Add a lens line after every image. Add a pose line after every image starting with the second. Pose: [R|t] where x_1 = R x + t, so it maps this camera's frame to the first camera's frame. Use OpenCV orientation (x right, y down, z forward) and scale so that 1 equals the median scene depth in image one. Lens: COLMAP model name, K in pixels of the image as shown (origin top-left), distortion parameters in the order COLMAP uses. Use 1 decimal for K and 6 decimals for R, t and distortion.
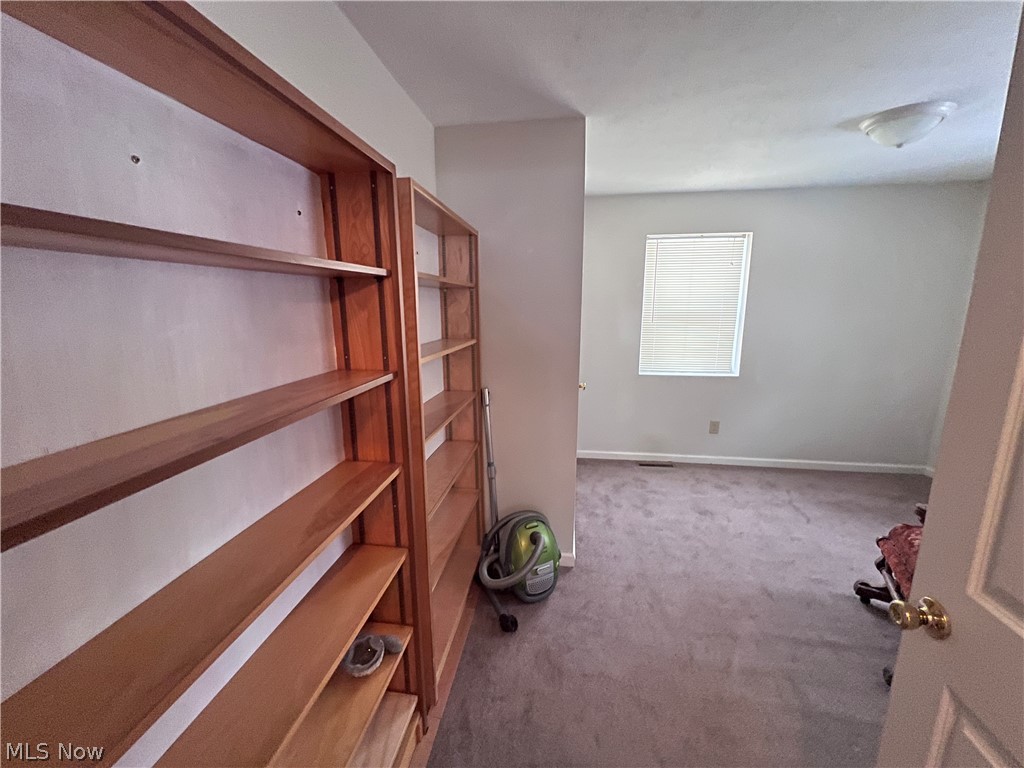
lens RADIAL K [[411.8, 0, 514.5], [0, 411.8, 381.9], [0, 0, 1]] dist [0.002696, 0.000547]
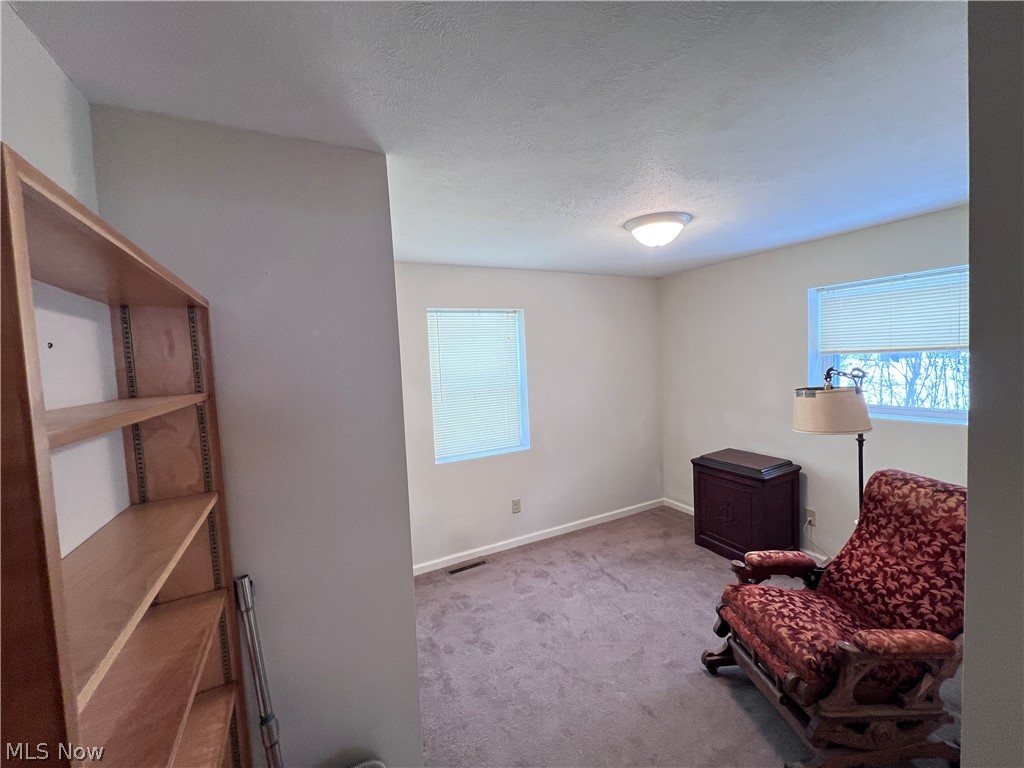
lens RADIAL K [[411.8, 0, 508.3], [0, 411.8, 382.9], [0, 0, 1]] dist [0.002696, 0.000547]
pose [[0.822792, -0.072280, 0.563727, -0.056116], [0.153424, 0.983303, -0.097855, -0.101778], [-0.547242, 0.167003, 0.820144, 0.247199]]
